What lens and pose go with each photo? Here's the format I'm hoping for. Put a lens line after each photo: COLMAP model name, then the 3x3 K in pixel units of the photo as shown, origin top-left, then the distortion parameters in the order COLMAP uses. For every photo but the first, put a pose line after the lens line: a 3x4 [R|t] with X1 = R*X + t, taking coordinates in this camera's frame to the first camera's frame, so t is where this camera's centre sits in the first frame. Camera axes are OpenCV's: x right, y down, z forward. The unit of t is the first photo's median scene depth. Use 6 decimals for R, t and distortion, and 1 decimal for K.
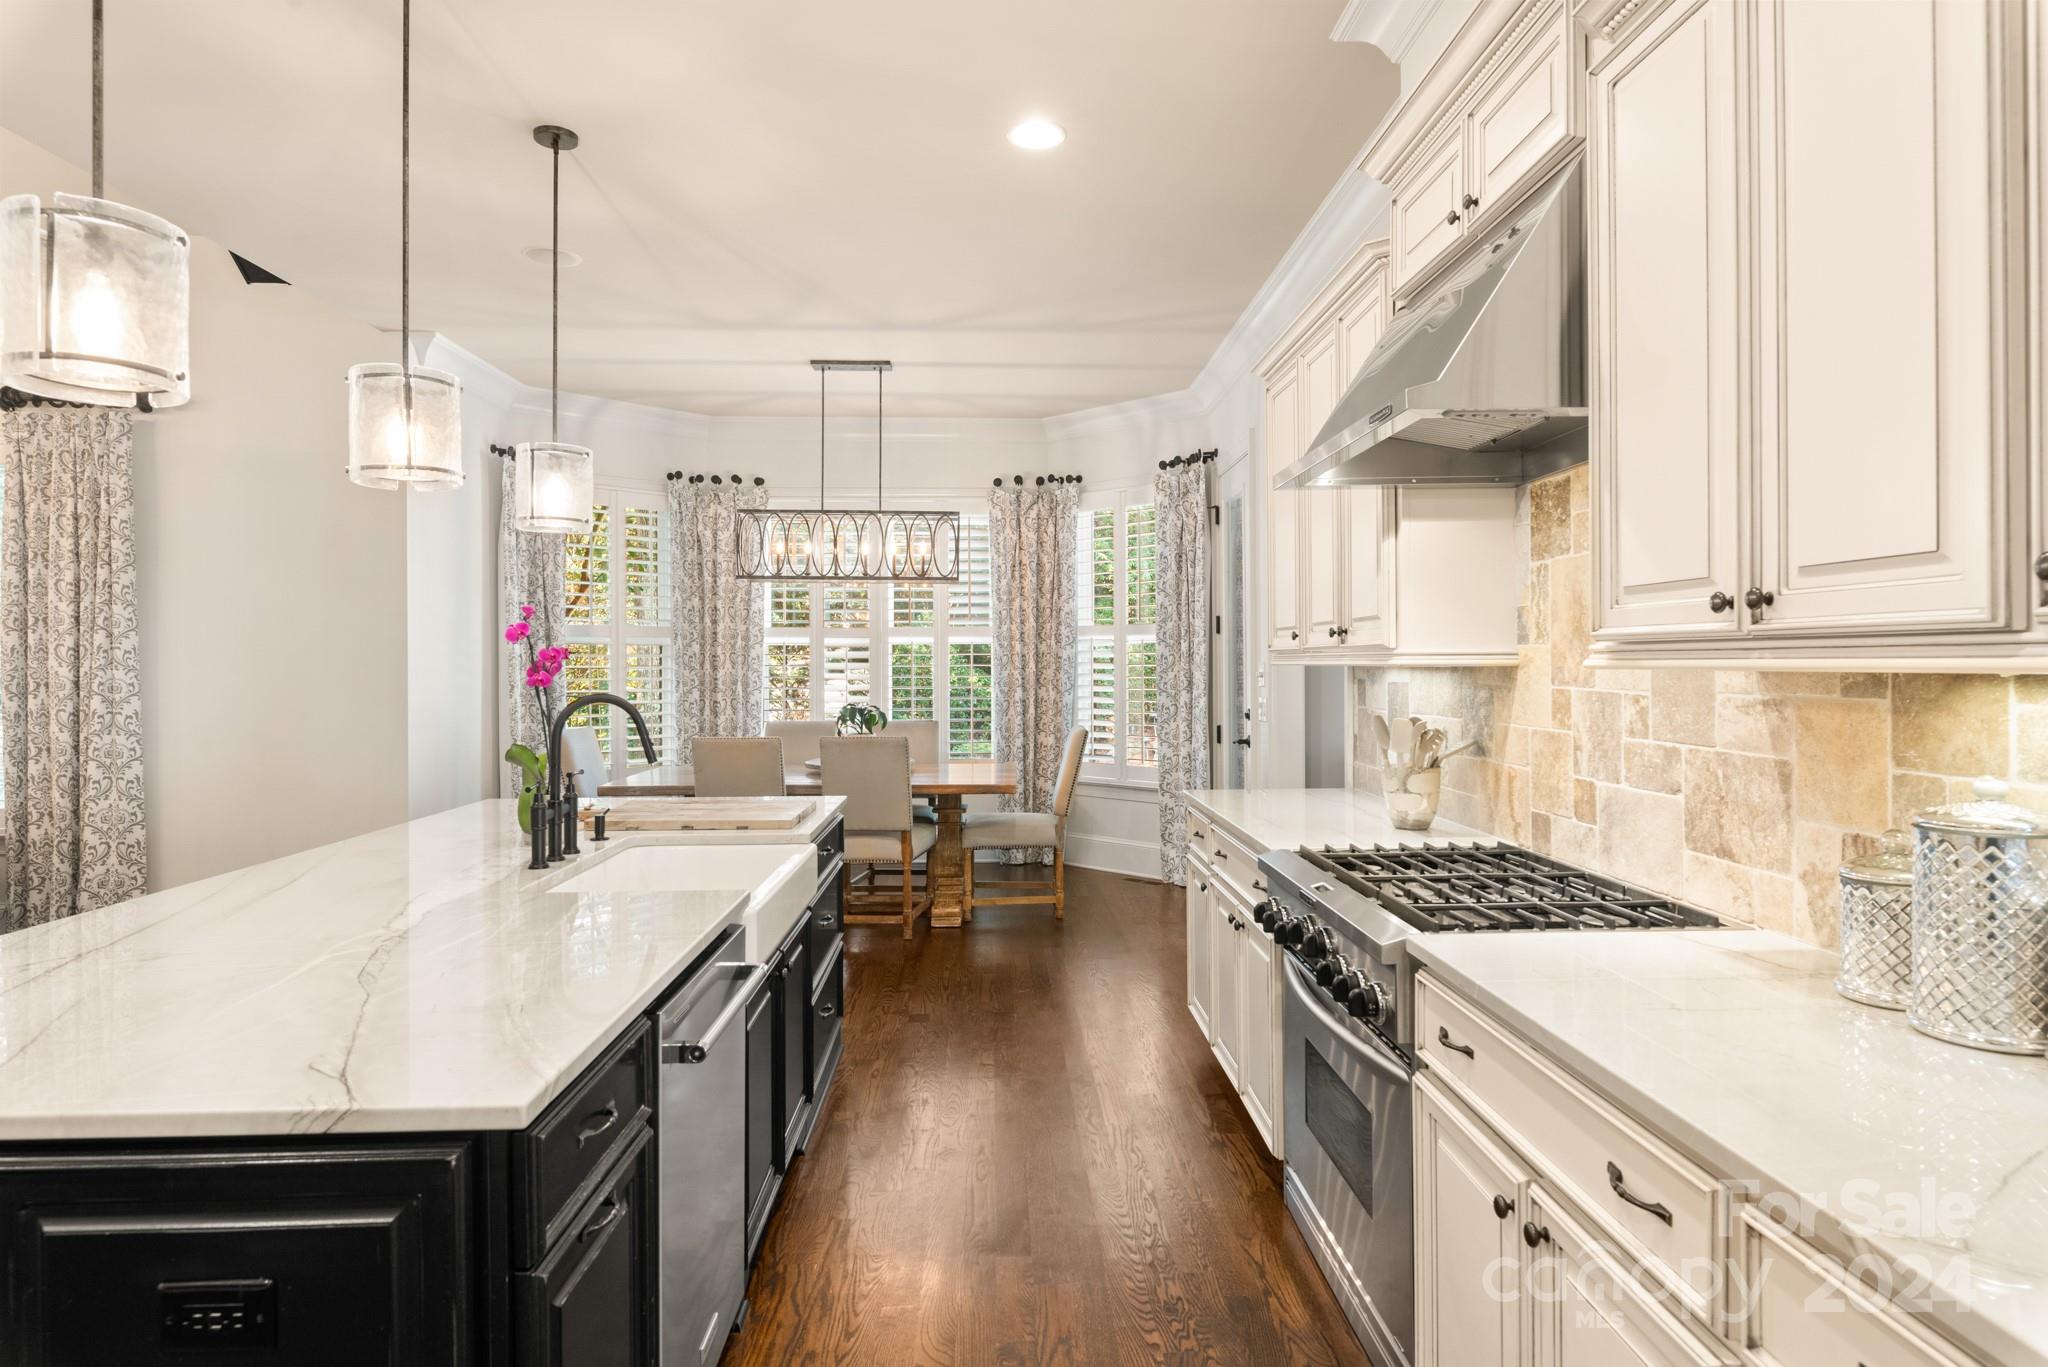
lens RADIAL K [[1132.5, 0, 1021.6], [0, 1132.5, 661.3], [0, 0, 1]] dist [0.004159, 0.000339]
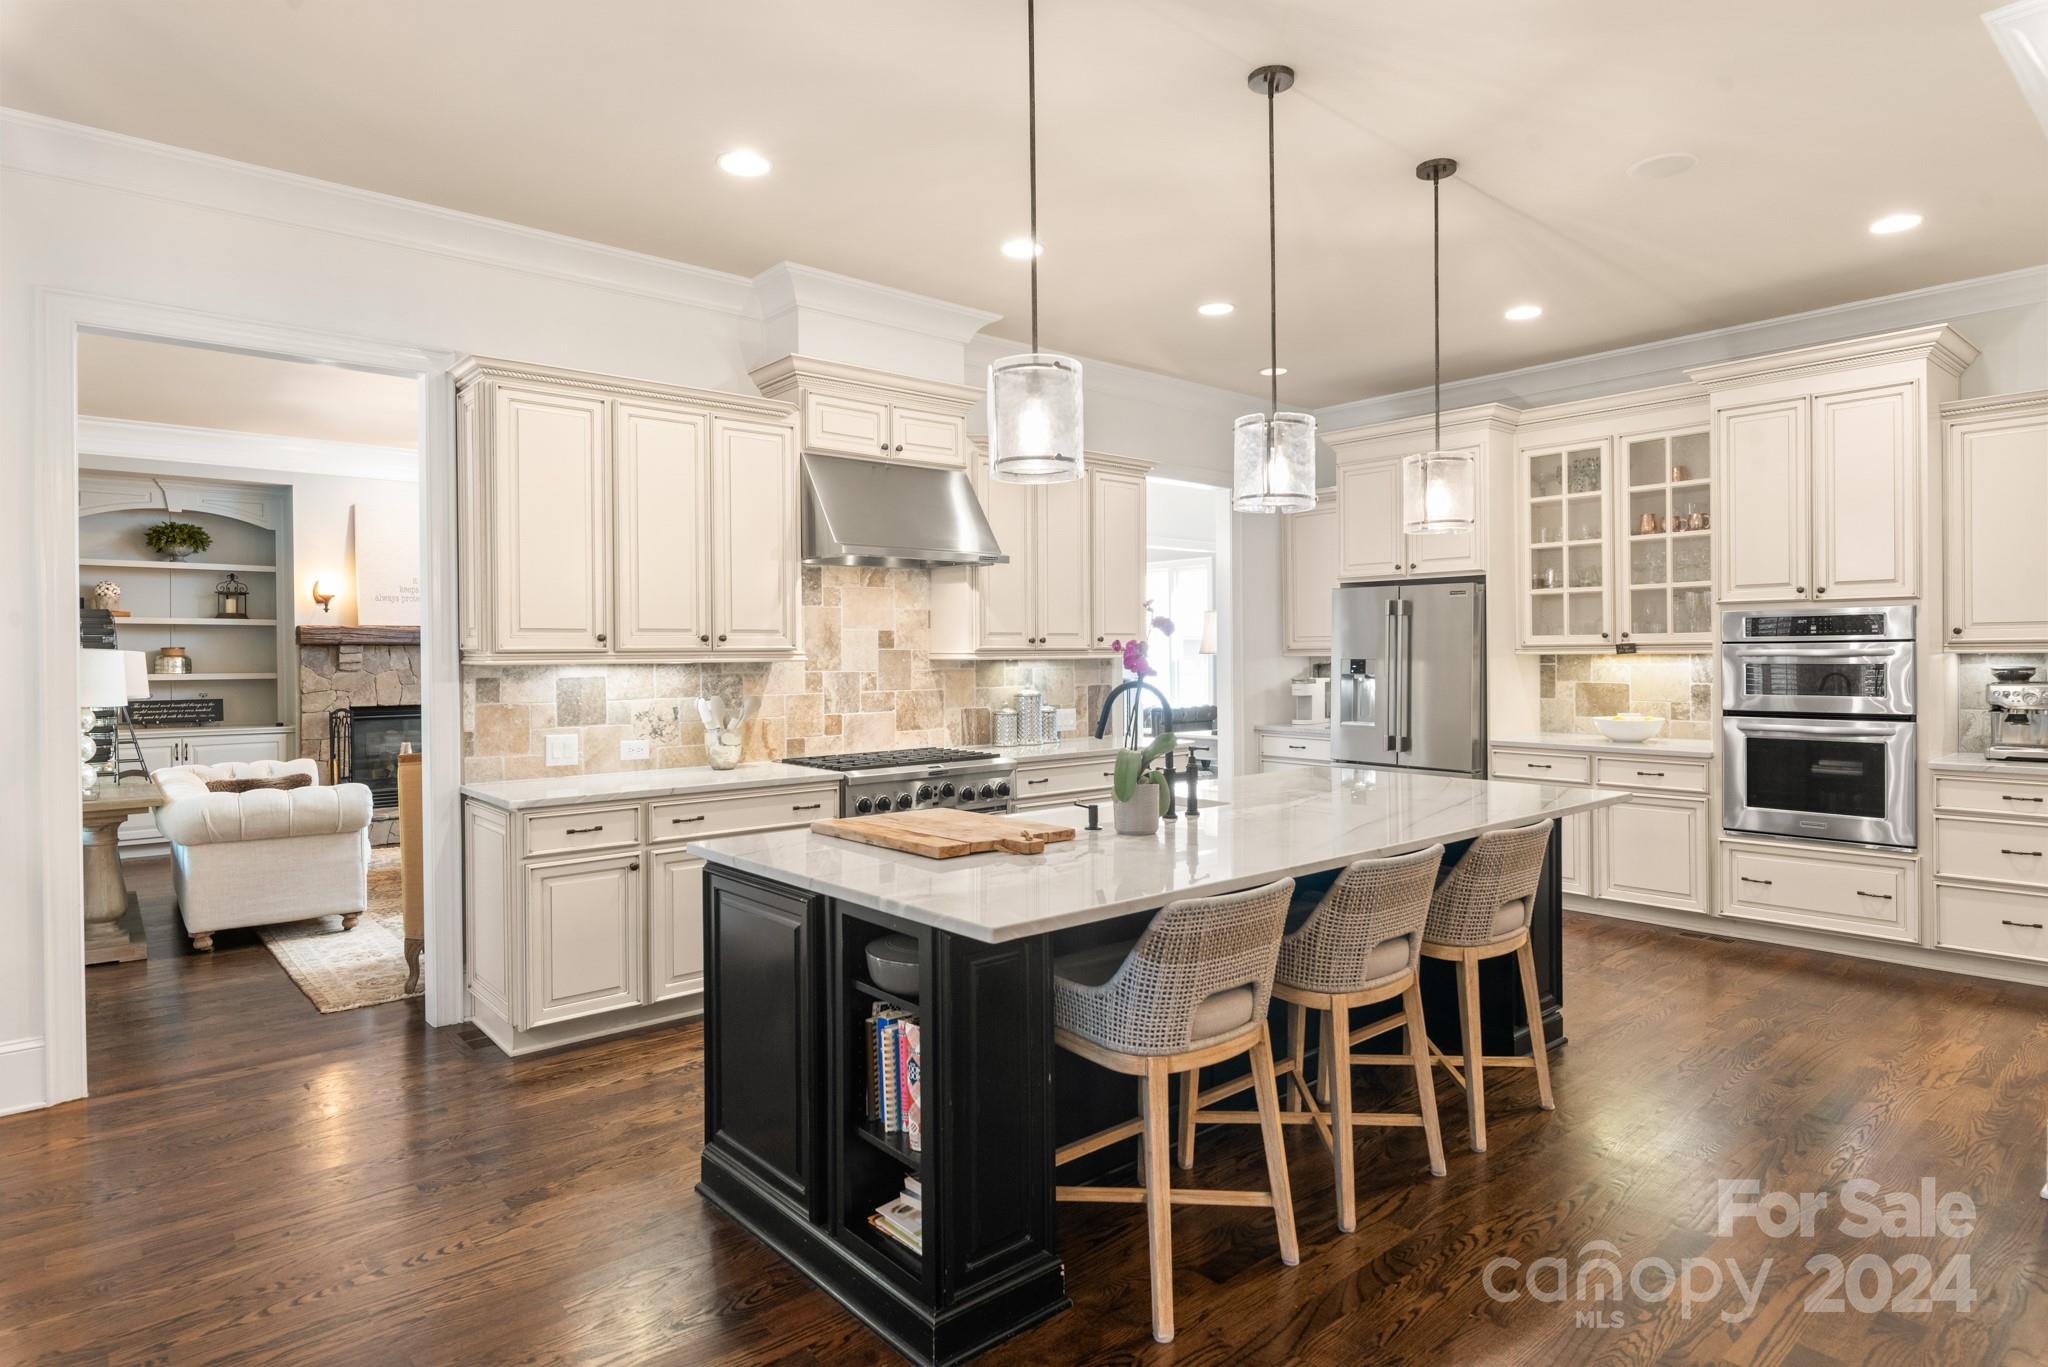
lens RADIAL K [[1132.5, 0, 1021.6], [0, 1132.5, 661.3], [0, 0, 1]] dist [0.004159, 0.000339]
pose [[-0.625066, 0.001245, 0.780571, -1.450045], [0.008033, 0.999956, 0.004838, -0.001978], [-0.780530, 0.009294, -0.625049, 2.174651]]
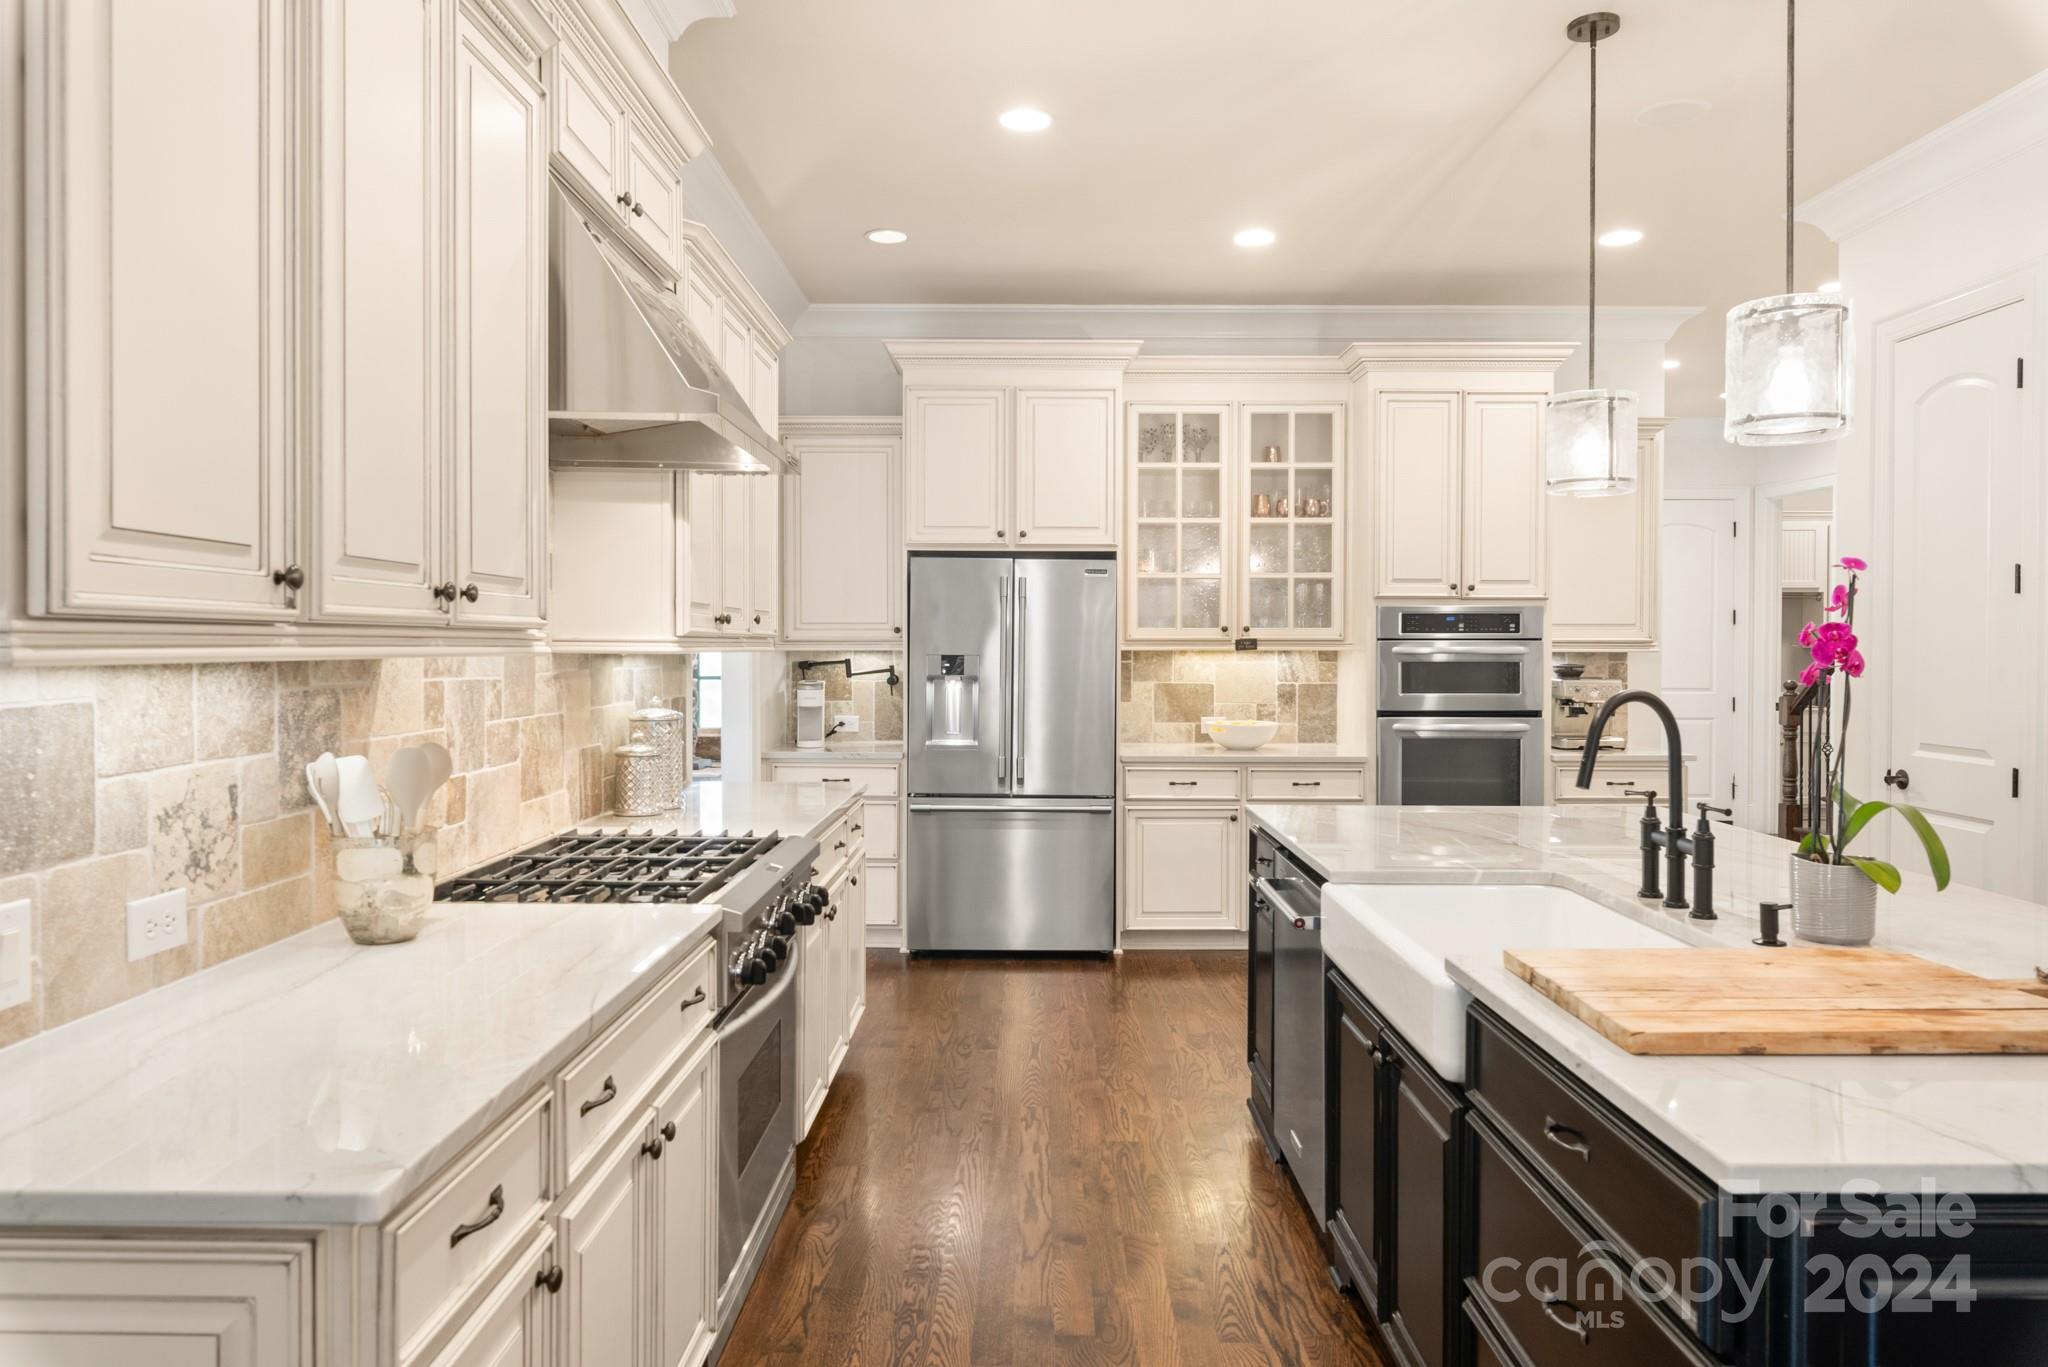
lens RADIAL K [[1339.1, 0, 1024.0], [0, 1339.1, 683.5], [0, 0, 1]] dist [-0.005375, 0.000045]
pose [[-0.999356, -0.001084, 0.035856, -0.005191], [-0.000118, 0.999637, 0.026948, -0.001193], [-0.035872, 0.026927, -0.998994, 2.210668]]
